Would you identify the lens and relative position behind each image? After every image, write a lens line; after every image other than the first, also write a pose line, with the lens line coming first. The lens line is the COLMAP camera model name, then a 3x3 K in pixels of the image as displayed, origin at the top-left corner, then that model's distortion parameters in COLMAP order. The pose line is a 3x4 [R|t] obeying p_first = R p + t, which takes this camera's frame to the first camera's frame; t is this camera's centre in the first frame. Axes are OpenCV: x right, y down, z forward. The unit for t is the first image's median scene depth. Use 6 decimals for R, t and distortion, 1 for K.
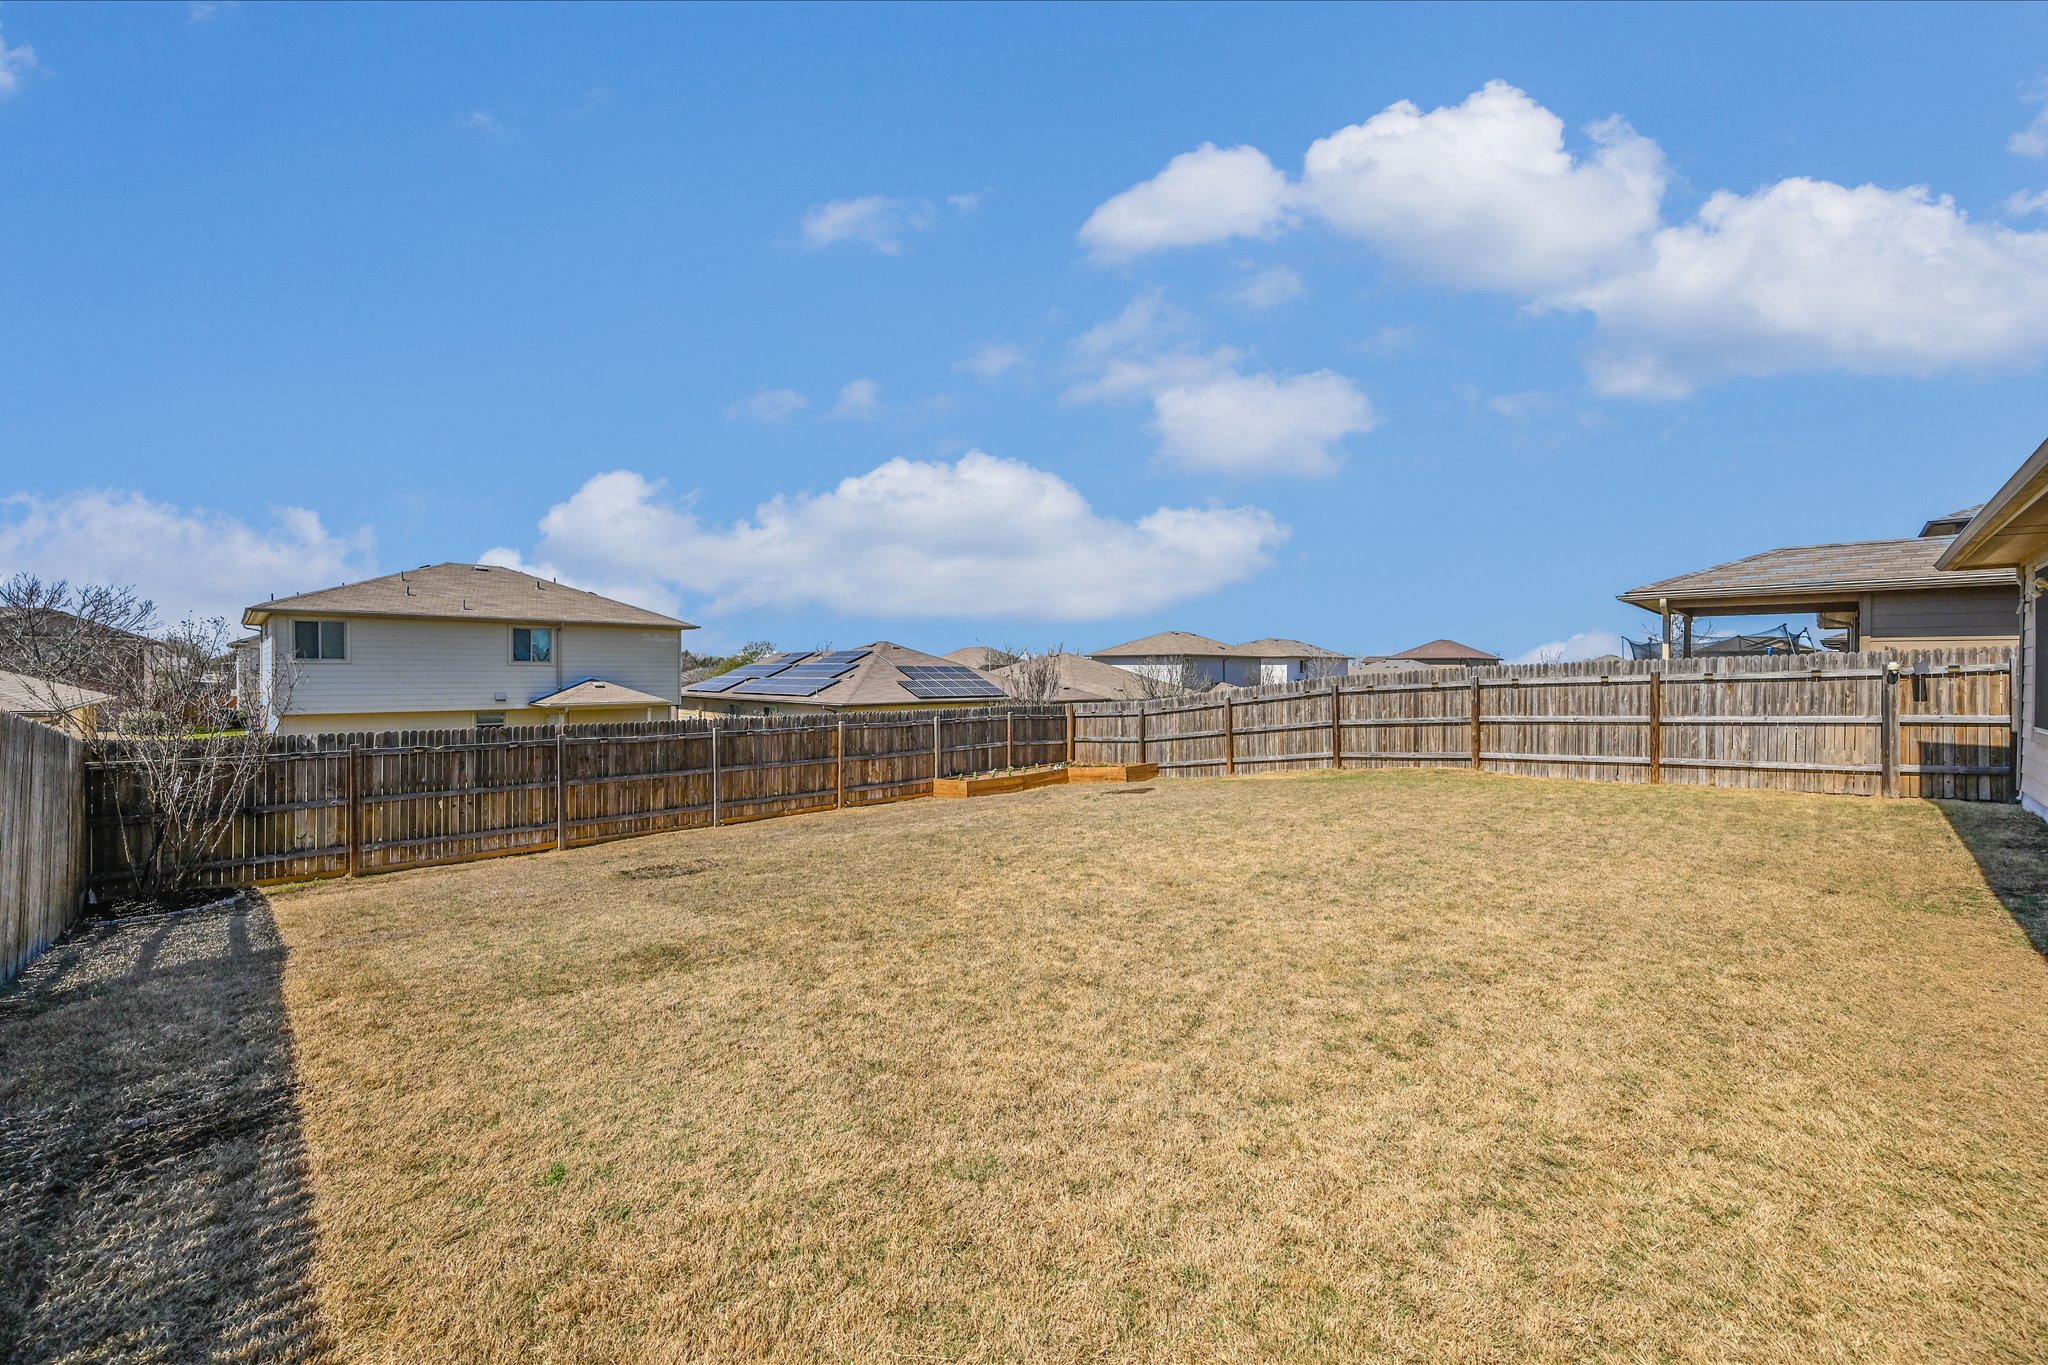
lens RADIAL K [[828.3, 0, 1027.6], [0, 828.3, 679.6], [0, 0, 1]] dist [-0.003035, 0.000812]
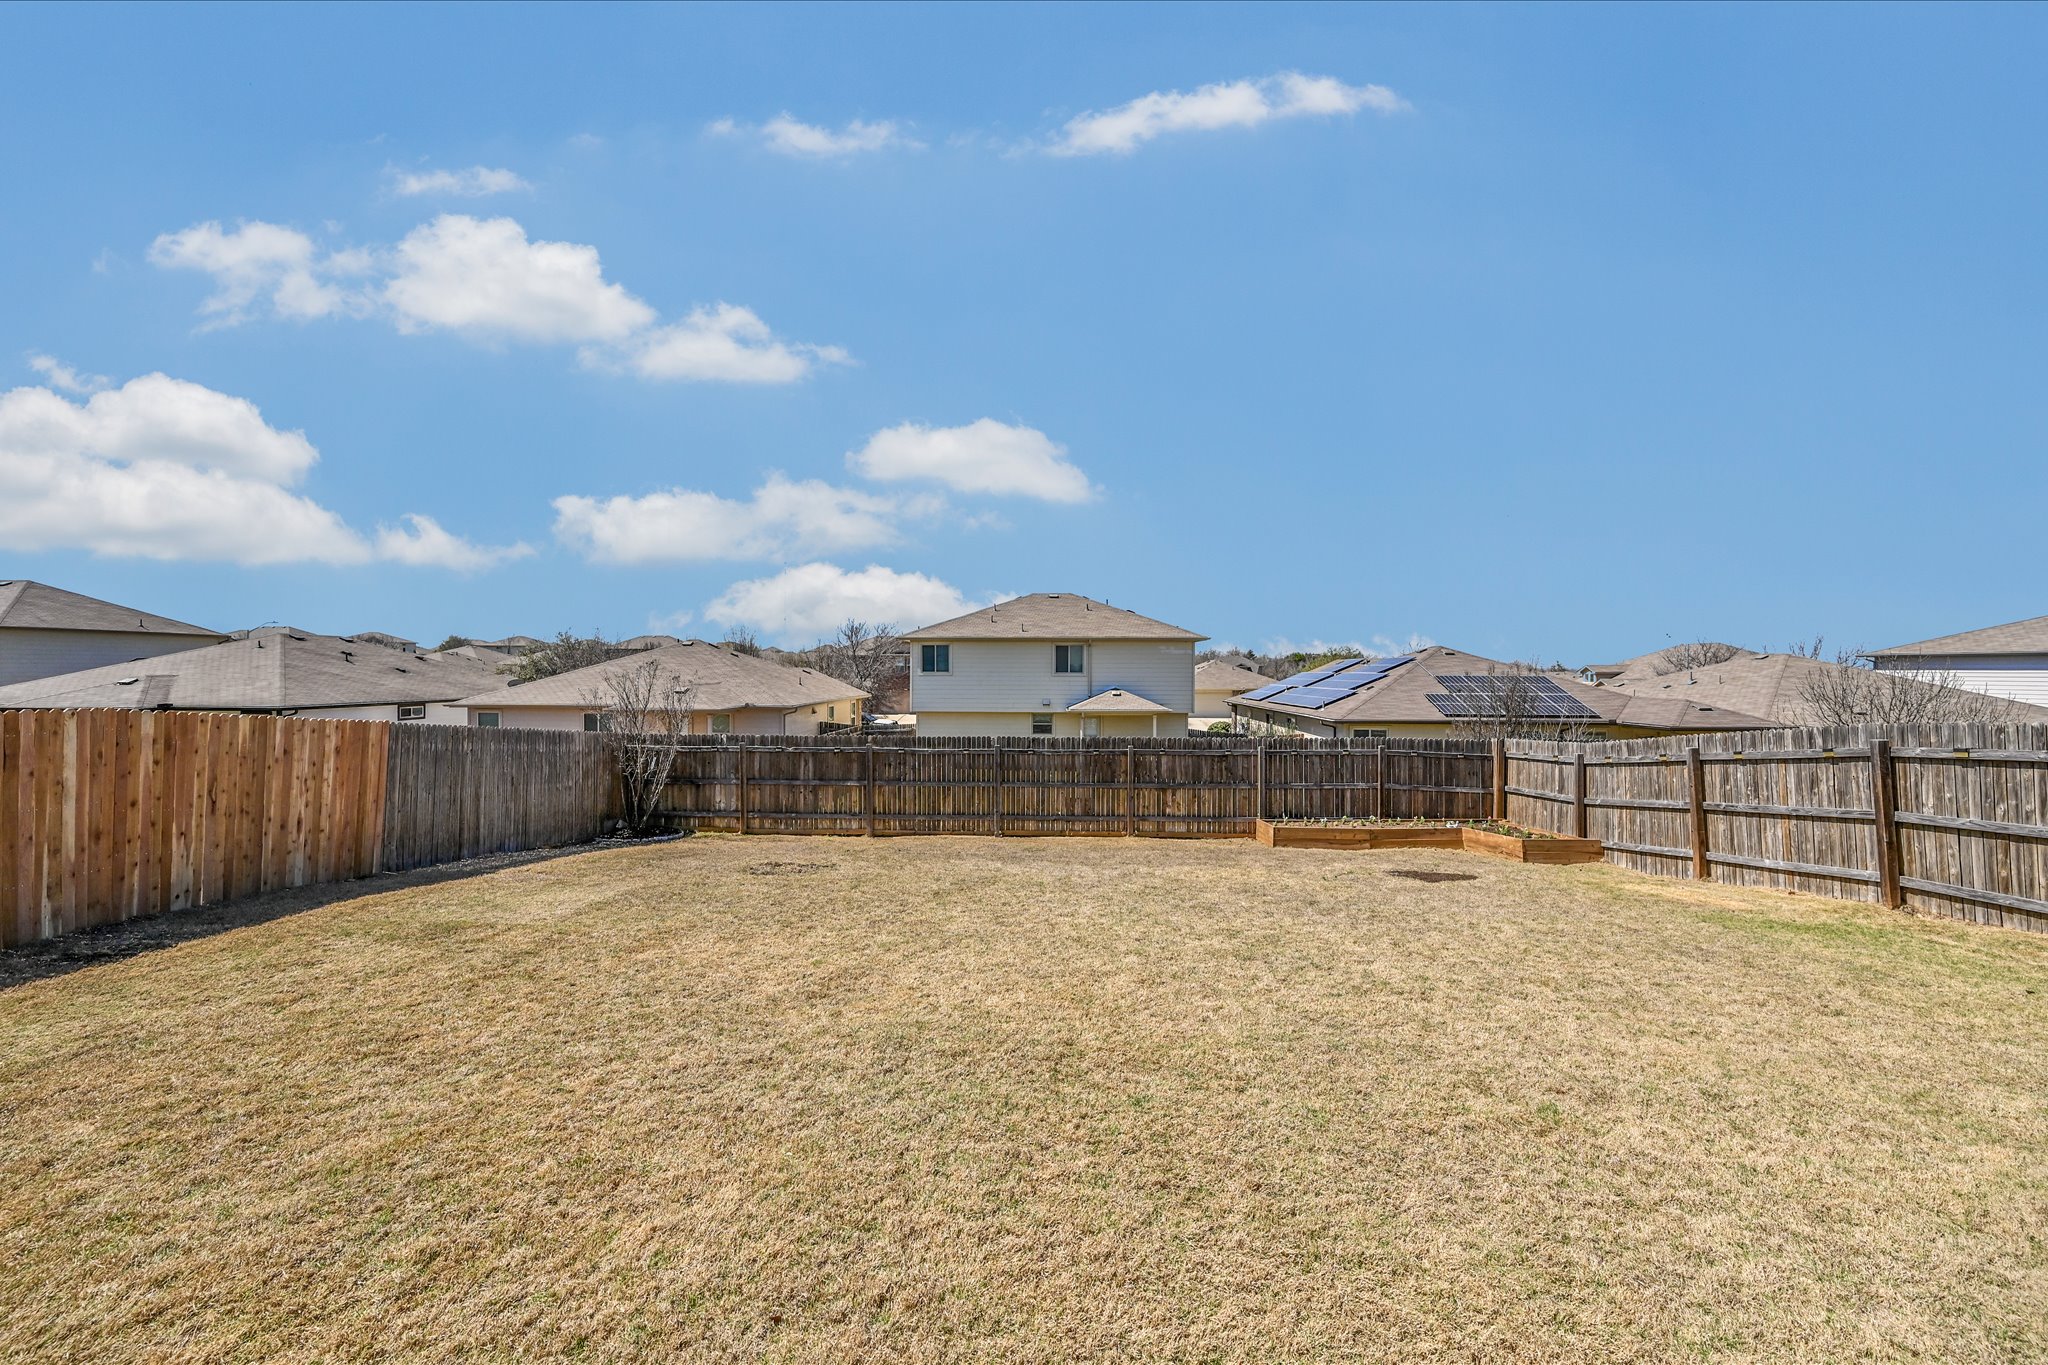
lens RADIAL K [[828.3, 0, 1027.6], [0, 828.3, 679.6], [0, 0, 1]] dist [-0.003035, 0.000812]
pose [[0.657890, 0.008803, -0.753062, 0.387207], [-0.006652, 0.999961, 0.005878, -0.028492], [0.753084, 0.001142, 0.657923, 0.265852]]
